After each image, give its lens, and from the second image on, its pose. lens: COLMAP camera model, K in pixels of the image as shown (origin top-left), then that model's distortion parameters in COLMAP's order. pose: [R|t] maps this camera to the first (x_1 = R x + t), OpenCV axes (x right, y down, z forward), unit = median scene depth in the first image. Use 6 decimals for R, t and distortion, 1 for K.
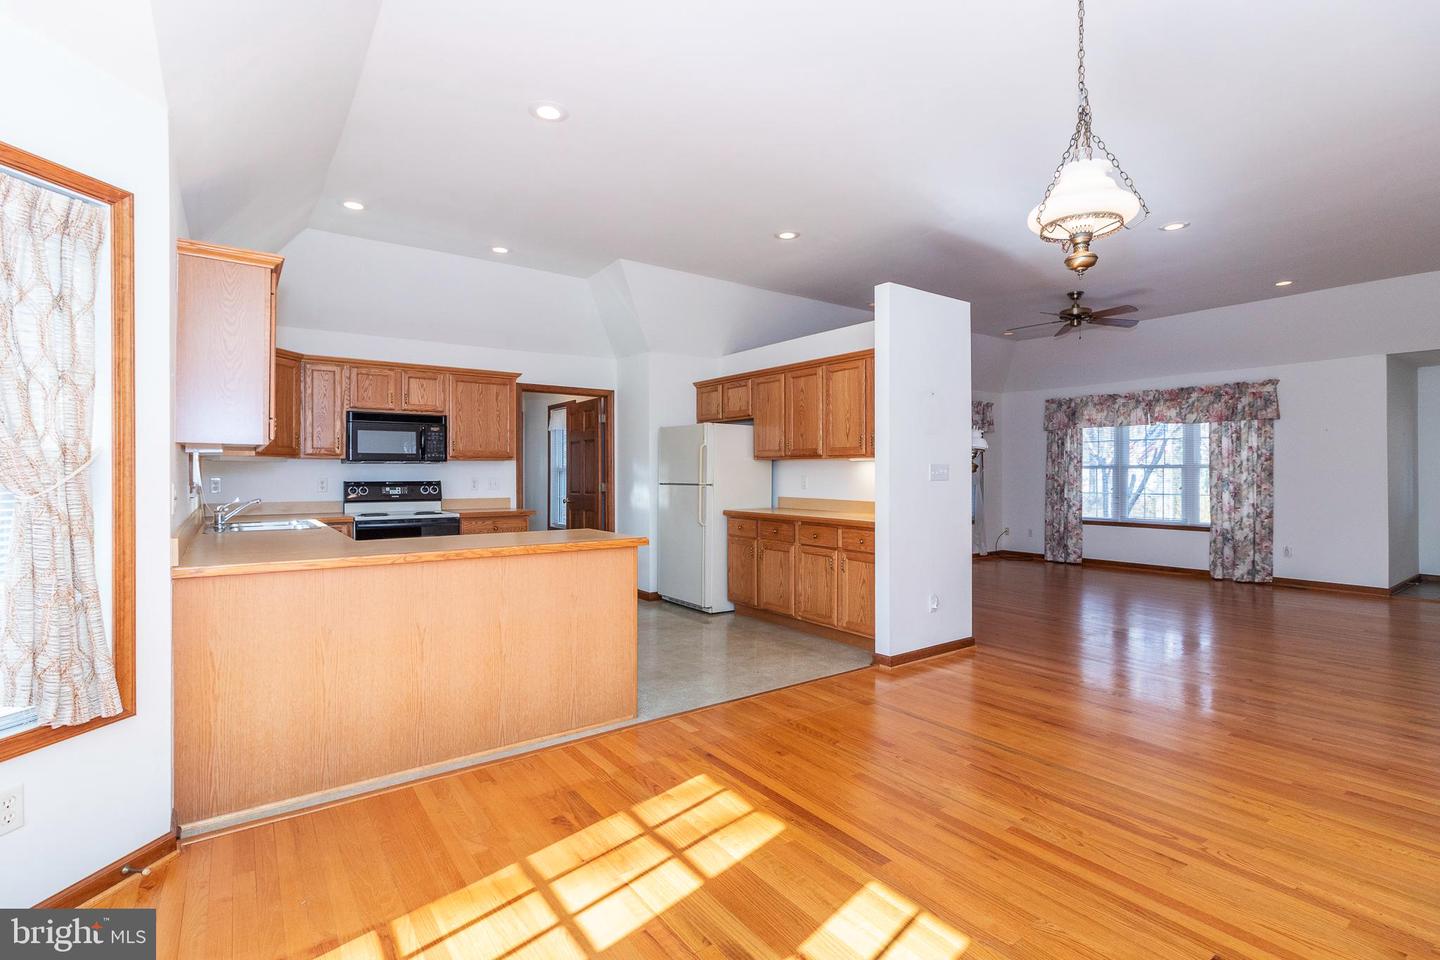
lens RADIAL K [[670.7, 0, 724.8], [0, 670.7, 472.0], [0, 0, 1]] dist [-0.001616, 0.002251]
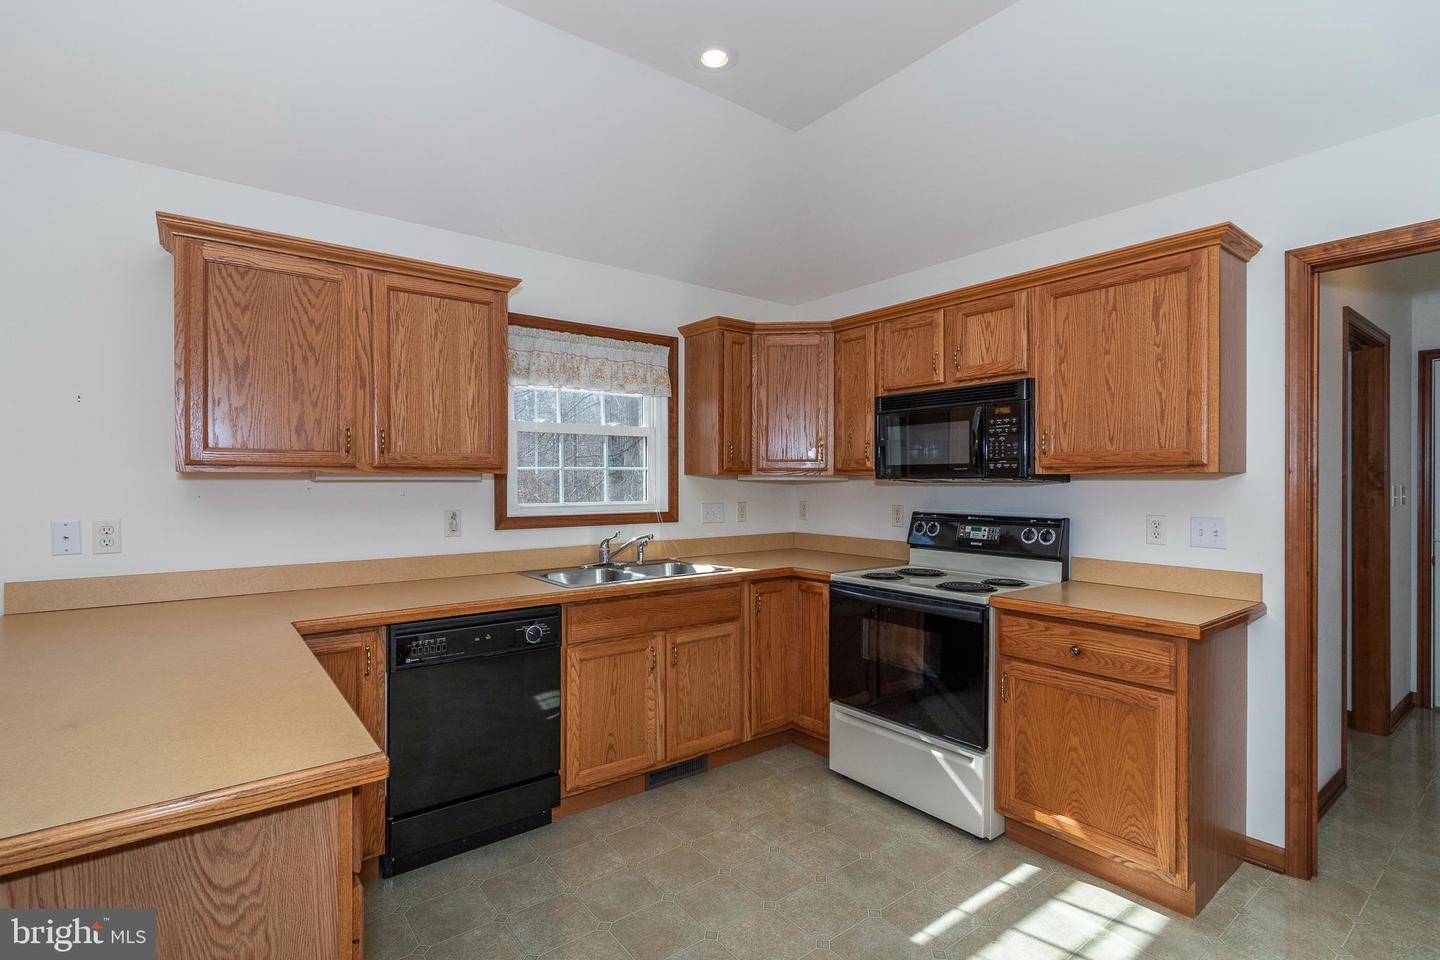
lens RADIAL K [[670.7, 0, 726.8], [0, 670.7, 482.7], [0, 0, 1]] dist [-0.001616, 0.002251]
pose [[0.030173, 0.006032, -0.999526, 0.039986], [0.001103, 0.999981, 0.006068, -0.016342], [0.999544, -0.001286, 0.030166, 0.810827]]
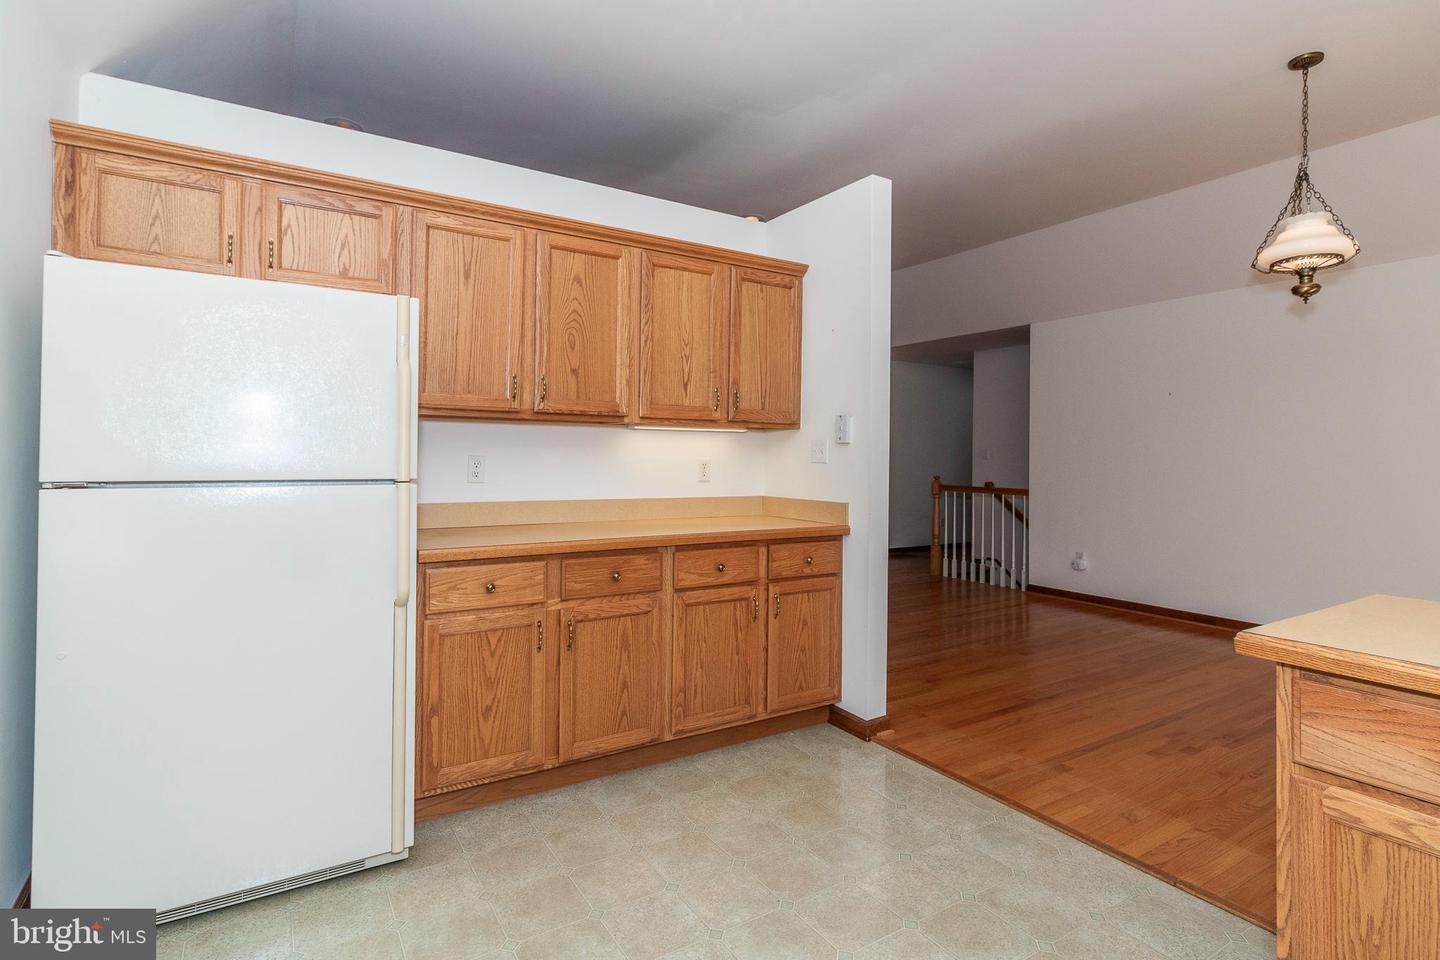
lens RADIAL K [[713.3, 0, 695.3], [0, 713.3, 447.2], [0, 0, 1]] dist [0.002049, -0.000227]
pose [[0.085481, 0.008372, 0.996305, -0.395992], [-0.010466, 0.999917, -0.007505, 0.002941], [-0.996285, -0.009786, 0.085562, 0.876901]]
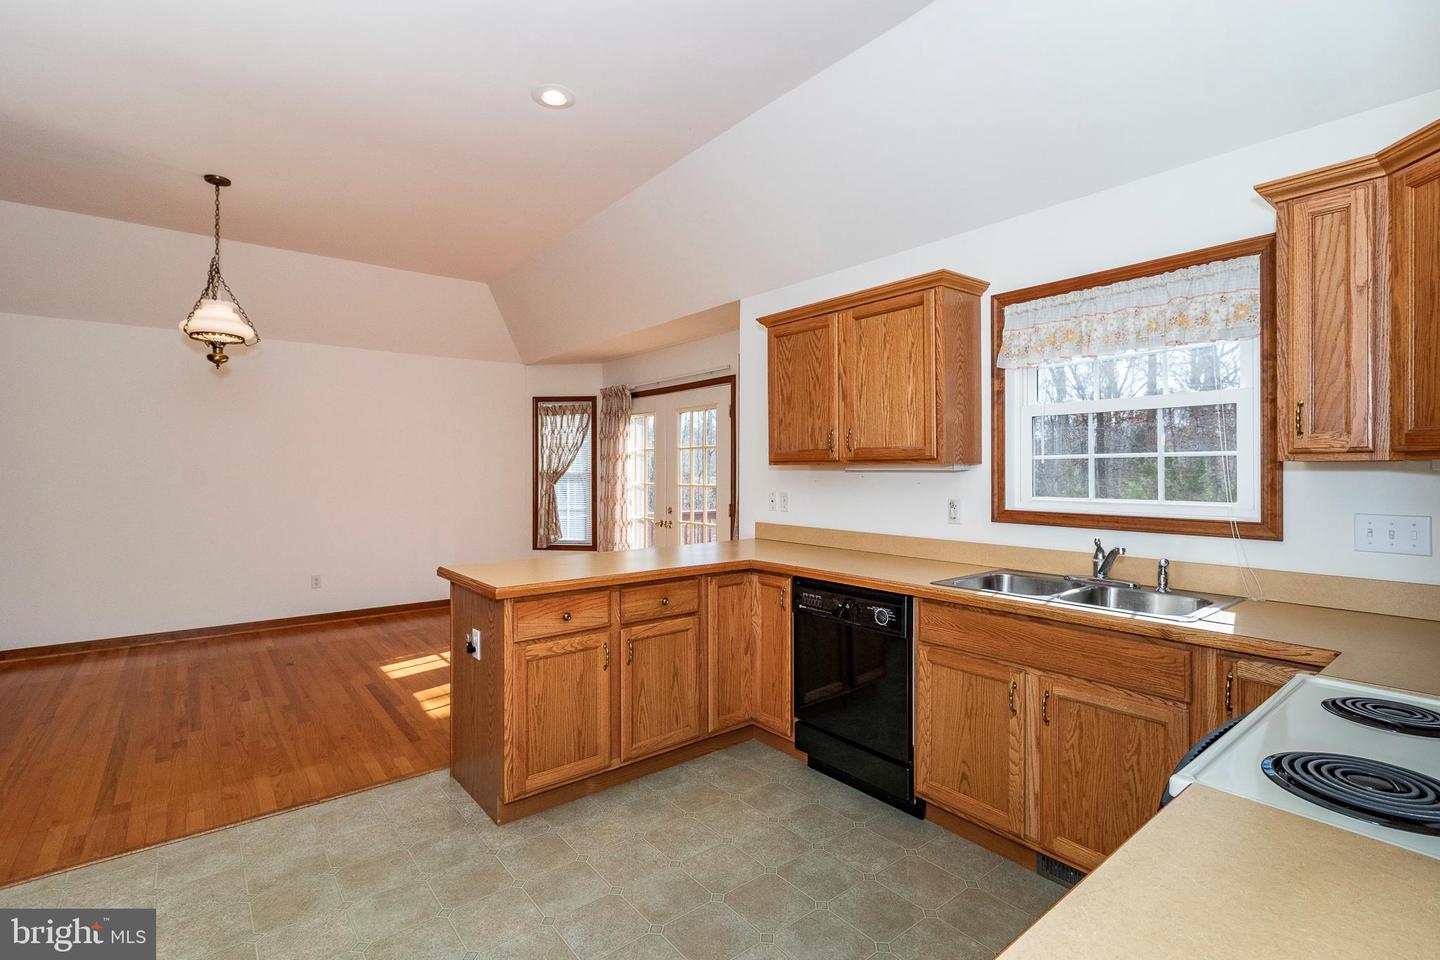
lens RADIAL K [[670.7, 0, 721.4], [0, 670.7, 471.8], [0, 0, 1]] dist [-0.001616, 0.002251]
pose [[-0.999057, 0.002564, -0.043345, -0.274435], [0.002384, 0.999988, 0.004205, -0.016950], [0.043355, 0.004097, -0.999051, 1.158543]]
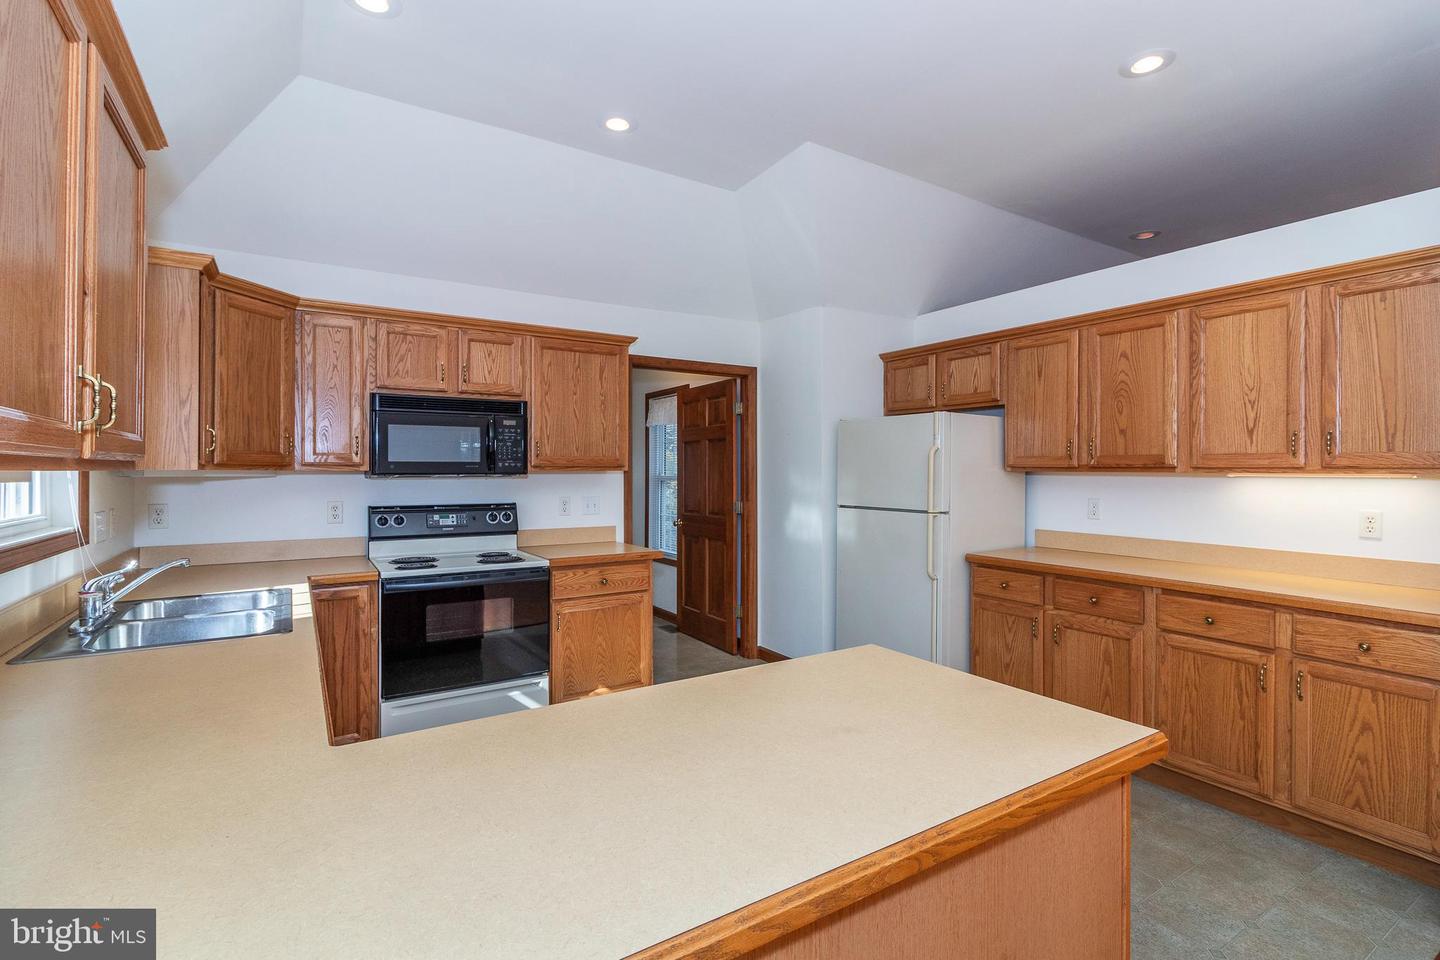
lens RADIAL K [[670.7, 0, 725.5], [0, 670.7, 472.5], [0, 0, 1]] dist [-0.001616, 0.002251]
pose [[0.997689, 0.002641, -0.067895, -0.192746], [-0.002348, 0.999988, 0.004403, -0.021249], [0.067906, -0.004234, 0.997683, 0.397753]]
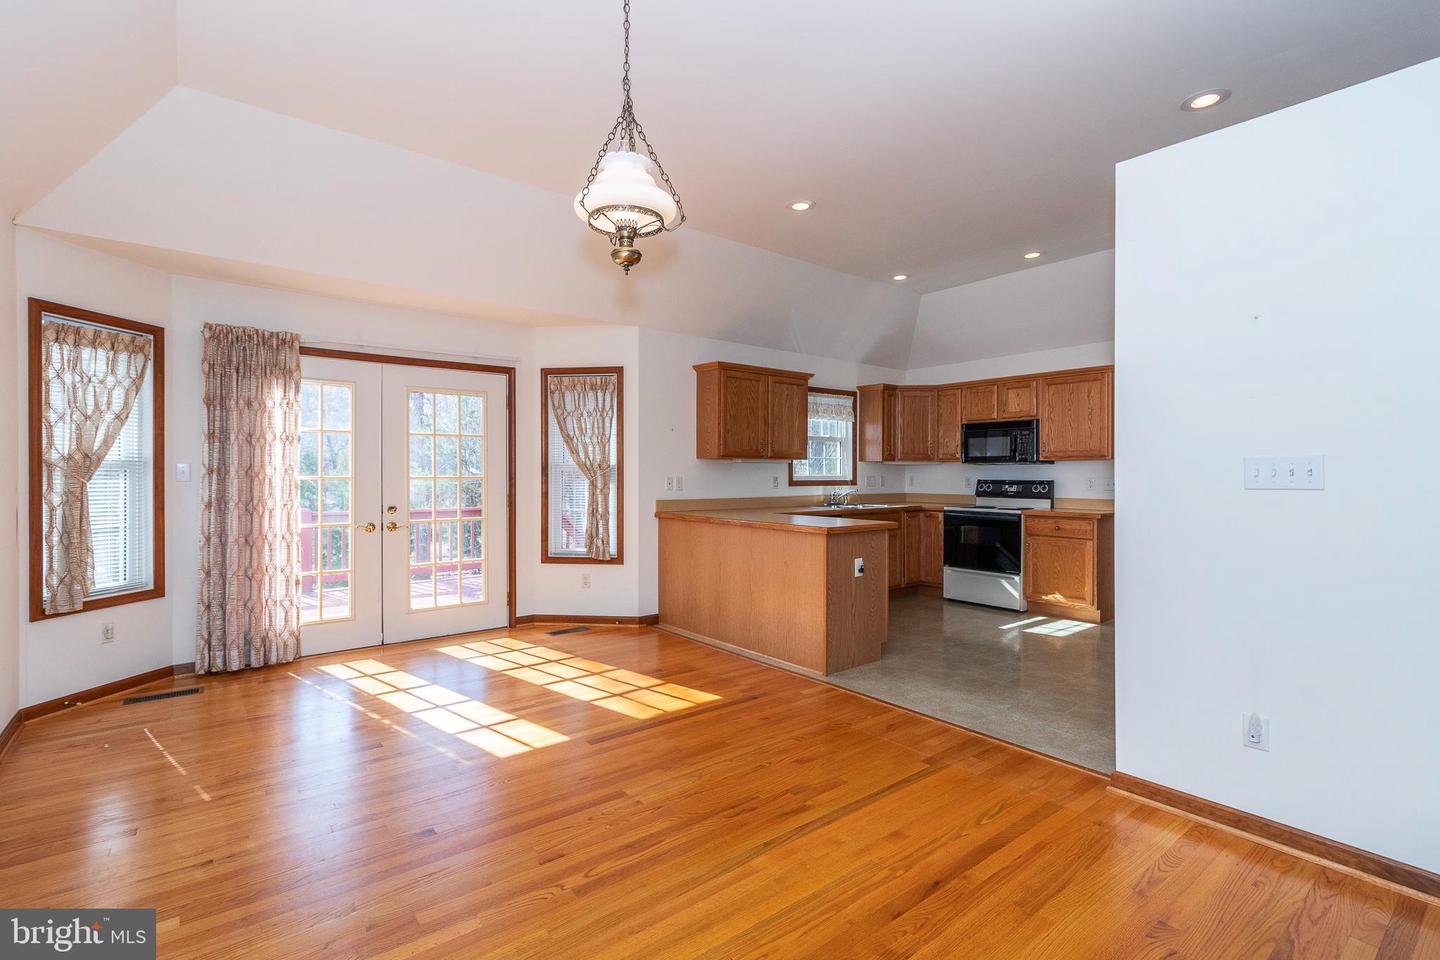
lens RADIAL K [[670.7, 0, 727.9], [0, 670.7, 474.9], [0, 0, 1]] dist [-0.001616, 0.002251]
pose [[0.052794, 0.004368, -0.998596, 0.650645], [-0.001243, 0.999990, 0.004308, 0.000597], [0.998605, 0.001014, 0.052799, 0.470960]]
